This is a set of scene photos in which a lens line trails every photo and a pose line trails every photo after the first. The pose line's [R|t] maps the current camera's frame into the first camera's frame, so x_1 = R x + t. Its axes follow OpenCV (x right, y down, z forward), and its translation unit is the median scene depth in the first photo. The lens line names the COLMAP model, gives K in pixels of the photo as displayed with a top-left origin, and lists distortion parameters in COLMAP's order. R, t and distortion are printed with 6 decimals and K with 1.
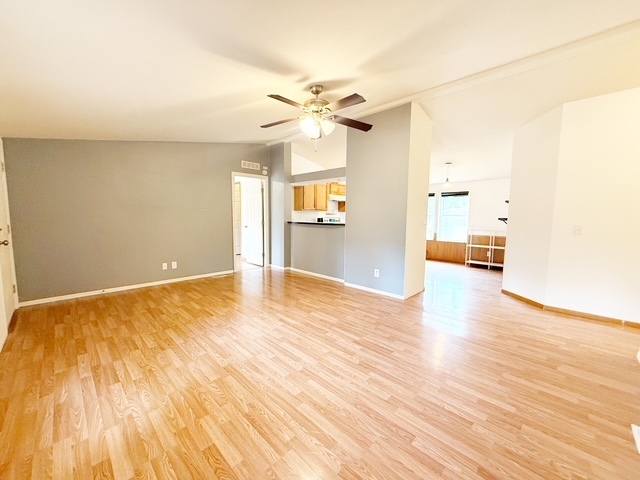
lens RADIAL K [[254.7, 0, 317.9], [0, 254.7, 238.2], [0, 0, 1]] dist [-0.003533, 0.000019]
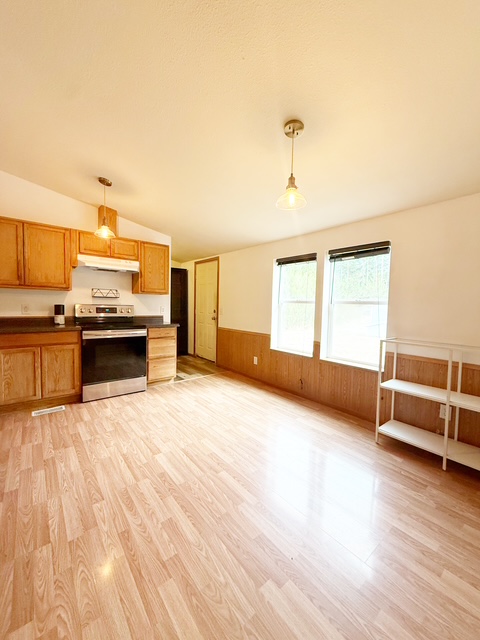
lens RADIAL K [[254.7, 0, 239.6], [0, 254.7, 317.8], [0, 0, 1]] dist [-0.003533, 0.000019]
pose [[0.995489, 0.015439, -0.093609, 0.820447], [-0.018161, 0.999435, -0.028296, -0.104016], [0.093119, 0.029869, 0.995207, 1.208305]]
